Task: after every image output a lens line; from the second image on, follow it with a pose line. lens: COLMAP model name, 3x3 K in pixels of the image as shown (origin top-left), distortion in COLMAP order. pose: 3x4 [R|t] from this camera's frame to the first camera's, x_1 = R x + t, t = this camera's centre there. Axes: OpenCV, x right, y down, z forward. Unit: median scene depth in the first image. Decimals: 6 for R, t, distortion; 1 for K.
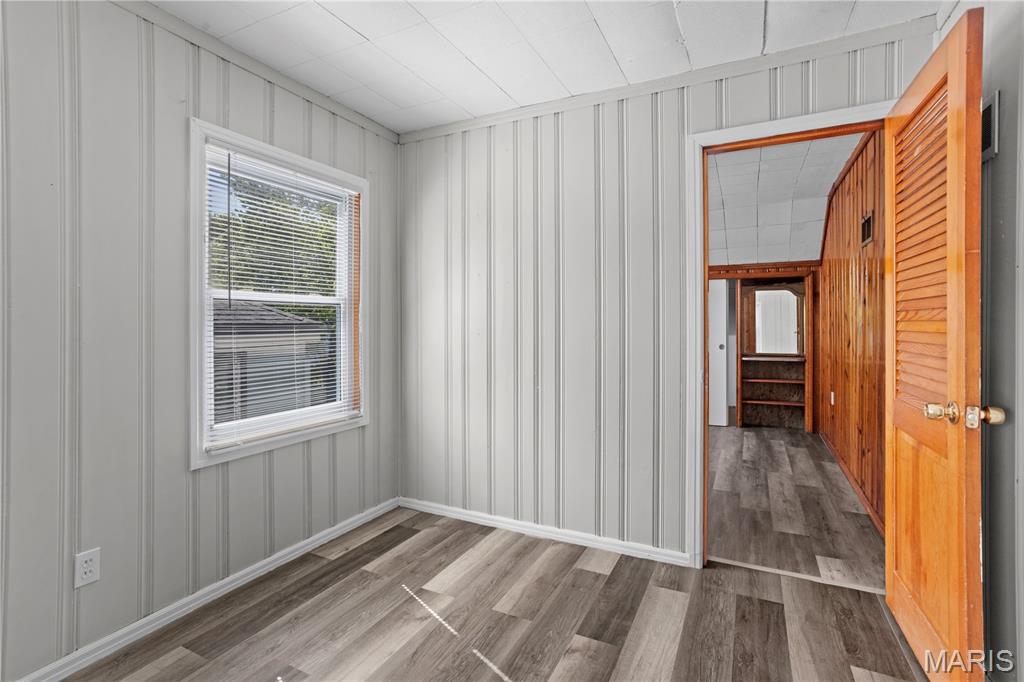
lens RADIAL K [[490.9, 0, 515.8], [0, 490.9, 330.4], [0, 0, 1]] dist [0.000352, 0.001276]
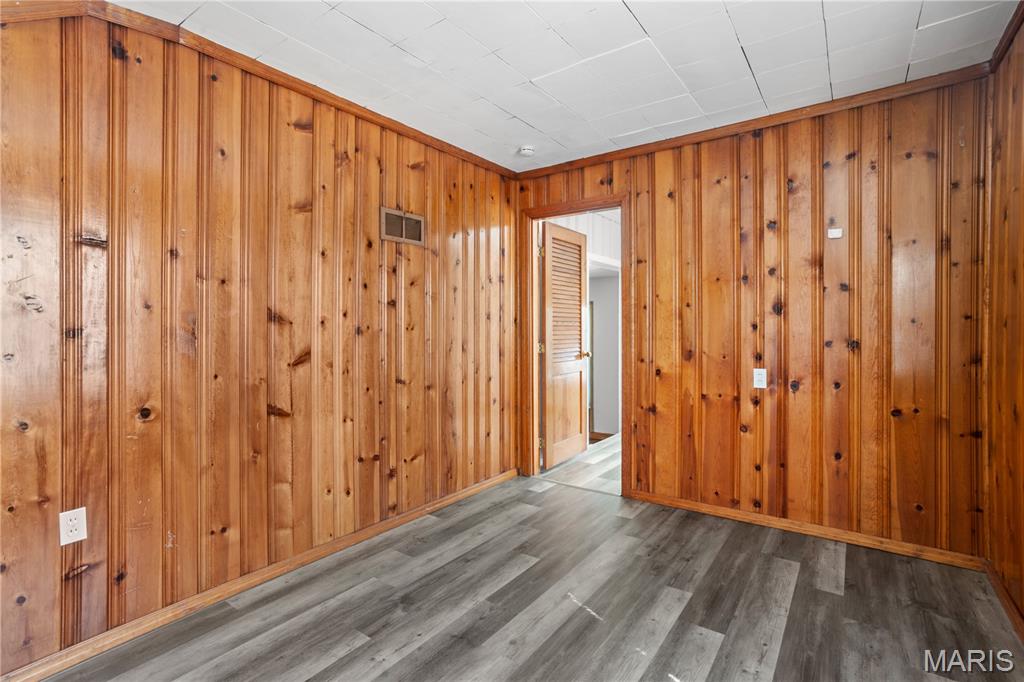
lens RADIAL K [[490.9, 0, 512.0], [0, 490.9, 330.9], [0, 0, 1]] dist [0.000352, 0.001276]
pose [[-0.985446, 0.002760, 0.169965, 0.210231], [0.005676, 0.999845, 0.016674, -0.013536], [-0.169893, 0.017396, -0.985309, 1.120227]]
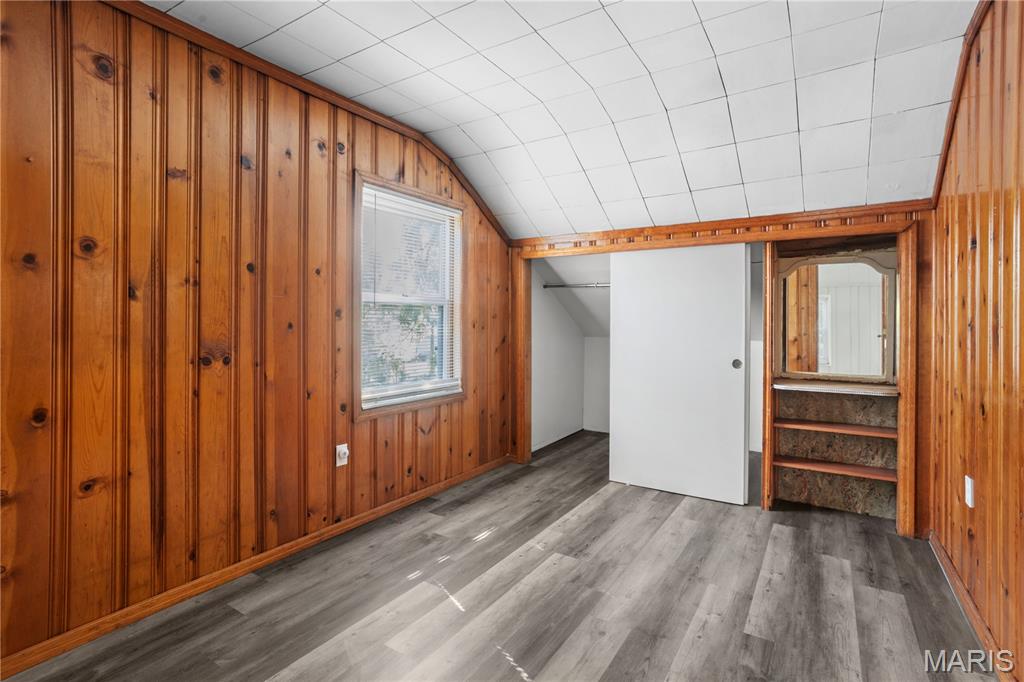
lens RADIAL K [[490.9, 0, 506.7], [0, 490.9, 331.5], [0, 0, 1]] dist [0.000352, 0.001276]
pose [[0.991325, 0.007677, -0.131209, 0.245761], [-0.007080, 0.999962, 0.005011, -0.004834], [0.131243, -0.004039, 0.991342, 0.431070]]
